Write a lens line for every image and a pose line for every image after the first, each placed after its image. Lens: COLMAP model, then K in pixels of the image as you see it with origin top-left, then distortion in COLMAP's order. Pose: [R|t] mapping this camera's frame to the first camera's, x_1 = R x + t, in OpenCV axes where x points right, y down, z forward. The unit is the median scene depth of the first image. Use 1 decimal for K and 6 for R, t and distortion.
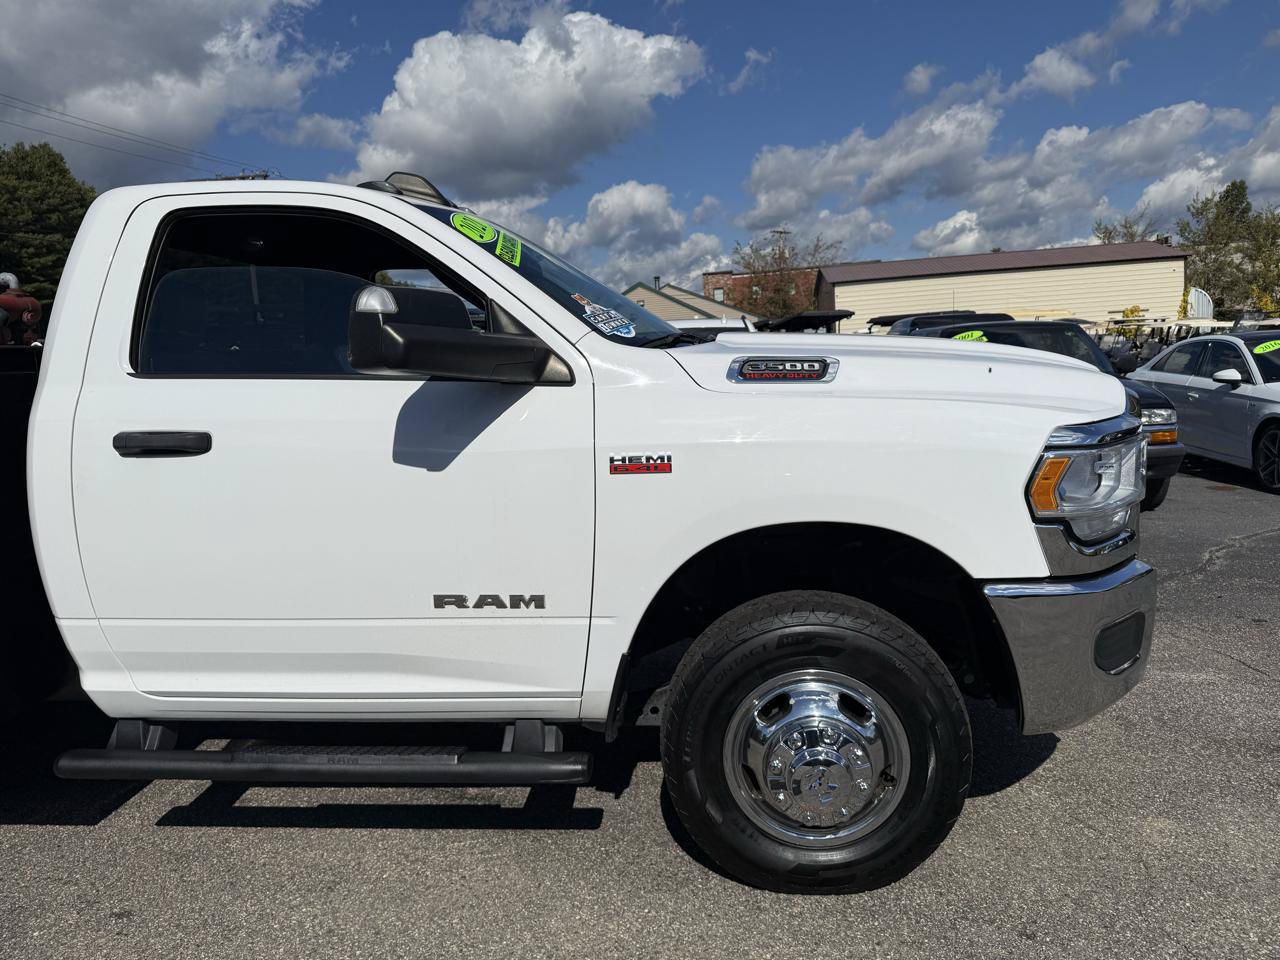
lens RADIAL K [[916.2, 0, 643.9], [0, 916.2, 500.7], [0, 0, 1]] dist [0.045012, -0.045949]
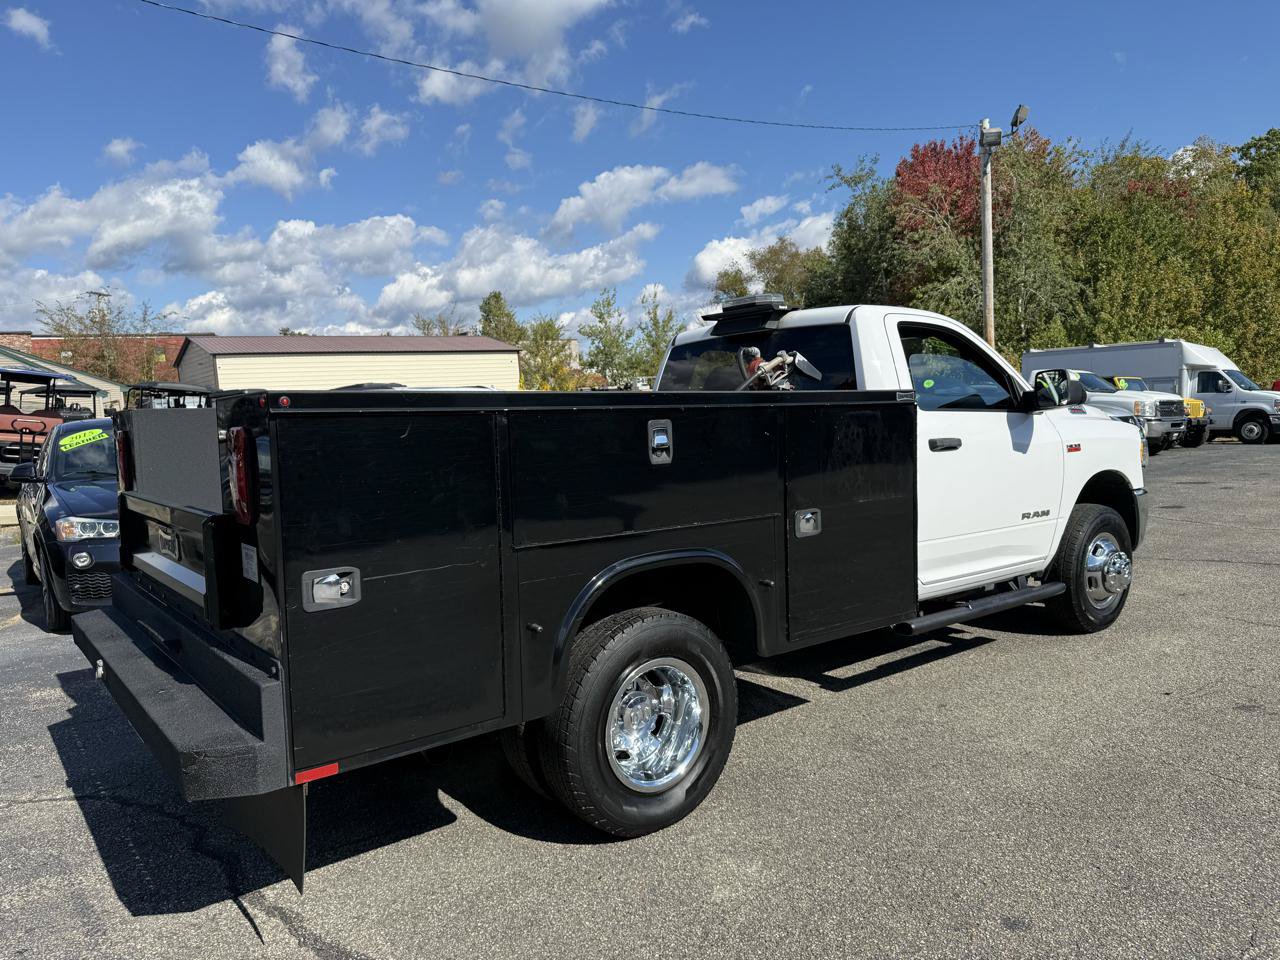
lens RADIAL K [[916.2, 0, 627.6], [0, 916.2, 506.7], [0, 0, 1]] dist [0.045012, -0.045949]
pose [[0.727488, -0.061117, 0.683393, -1.943766], [0.113342, 0.993046, -0.031846, 0.044355], [-0.676694, 0.100625, 0.729355, 0.058409]]
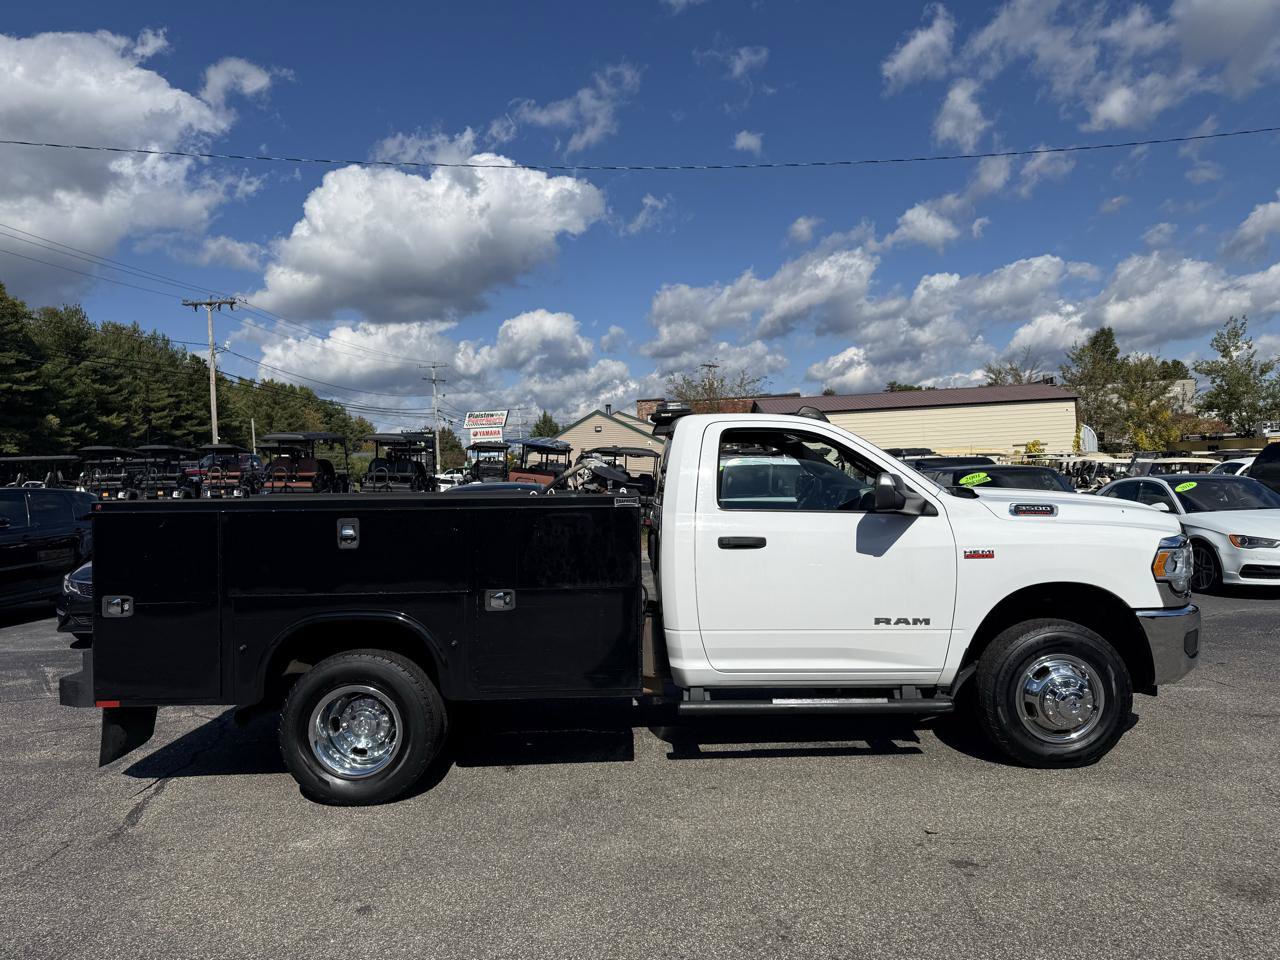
lens RADIAL K [[916.2, 0, 632.2], [0, 916.2, 493.3], [0, 0, 1]] dist [0.045012, -0.045949]
pose [[0.995935, 0.011223, 0.089369, -0.794962], [0.000997, 0.990773, -0.135525, 0.087531], [-0.090066, 0.135063, 0.986735, -0.837893]]
